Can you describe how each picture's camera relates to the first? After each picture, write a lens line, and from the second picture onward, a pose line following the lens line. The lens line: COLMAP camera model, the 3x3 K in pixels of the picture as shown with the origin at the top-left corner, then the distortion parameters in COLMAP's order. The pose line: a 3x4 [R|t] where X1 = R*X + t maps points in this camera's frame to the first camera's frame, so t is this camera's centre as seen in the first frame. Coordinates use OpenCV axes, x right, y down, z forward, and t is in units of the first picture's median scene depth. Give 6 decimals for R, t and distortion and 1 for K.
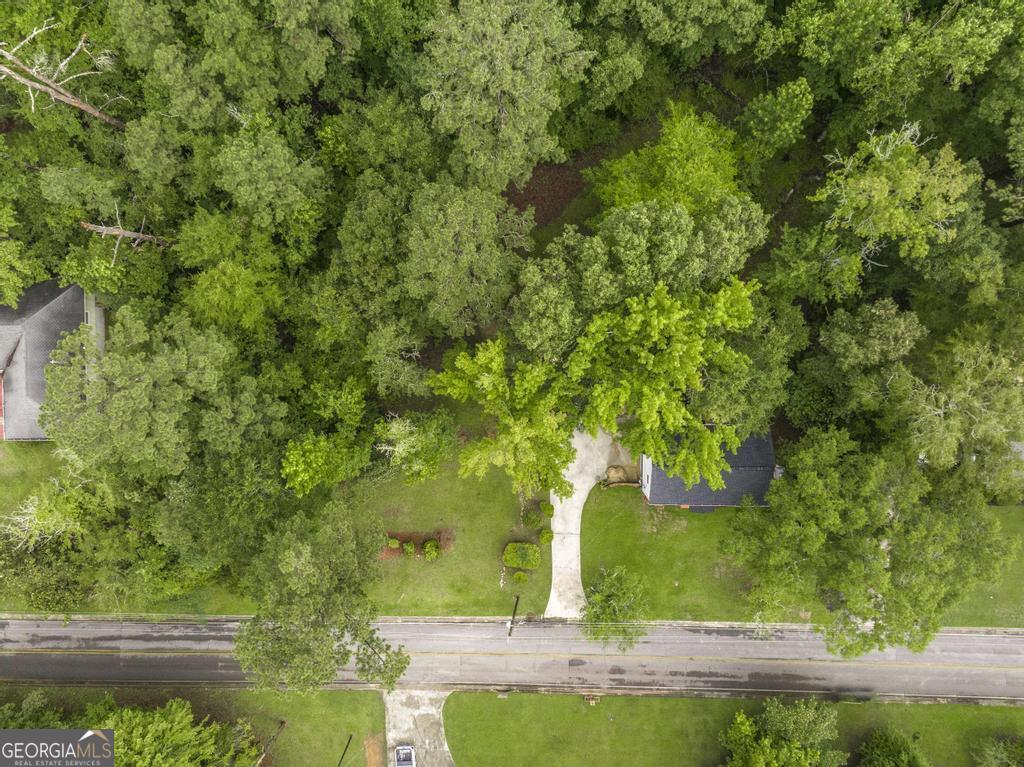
lens RADIAL K [[723.2, 0, 509.1], [0, 723.2, 382.2], [0, 0, 1]] dist [-0.047092, 0.010420]
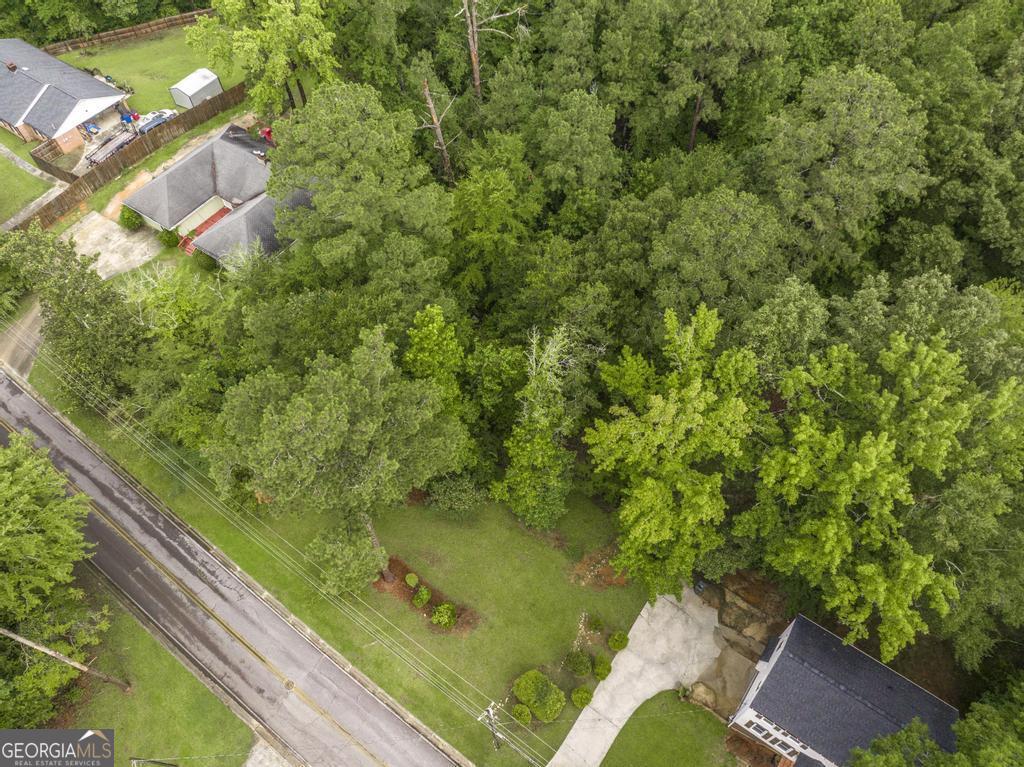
lens RADIAL K [[723.2, 0, 509.1], [0, 723.2, 382.2], [0, 0, 1]] dist [-0.047092, 0.010420]
pose [[0.806286, 0.498823, -0.317929, 0.064893], [-0.591432, 0.670252, -0.448297, 0.370725], [-0.010529, 0.549488, 0.835435, 0.238864]]
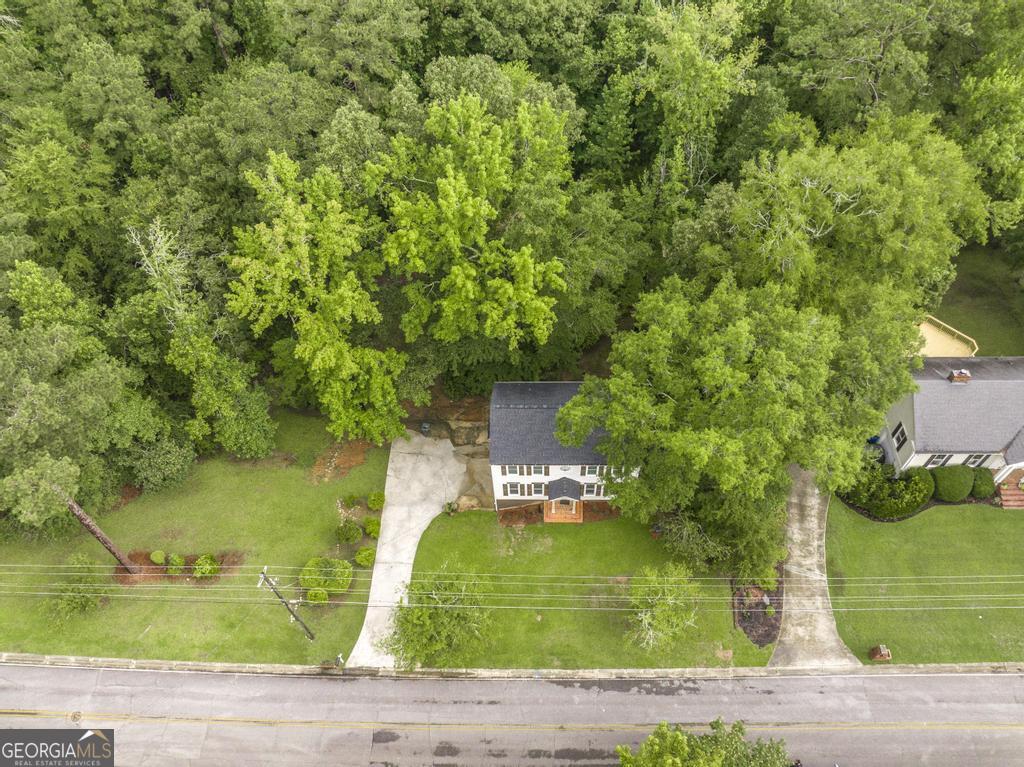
lens RADIAL K [[728.5, 0, 512.0], [0, 728.5, 383.5], [0, 0, 1]] dist [-0.061706, 0.032757]
pose [[0.999162, 0.036740, 0.018028, 0.185177], [-0.018688, 0.801518, -0.597679, 0.520731], [-0.036409, 0.596841, 0.801533, 0.294212]]
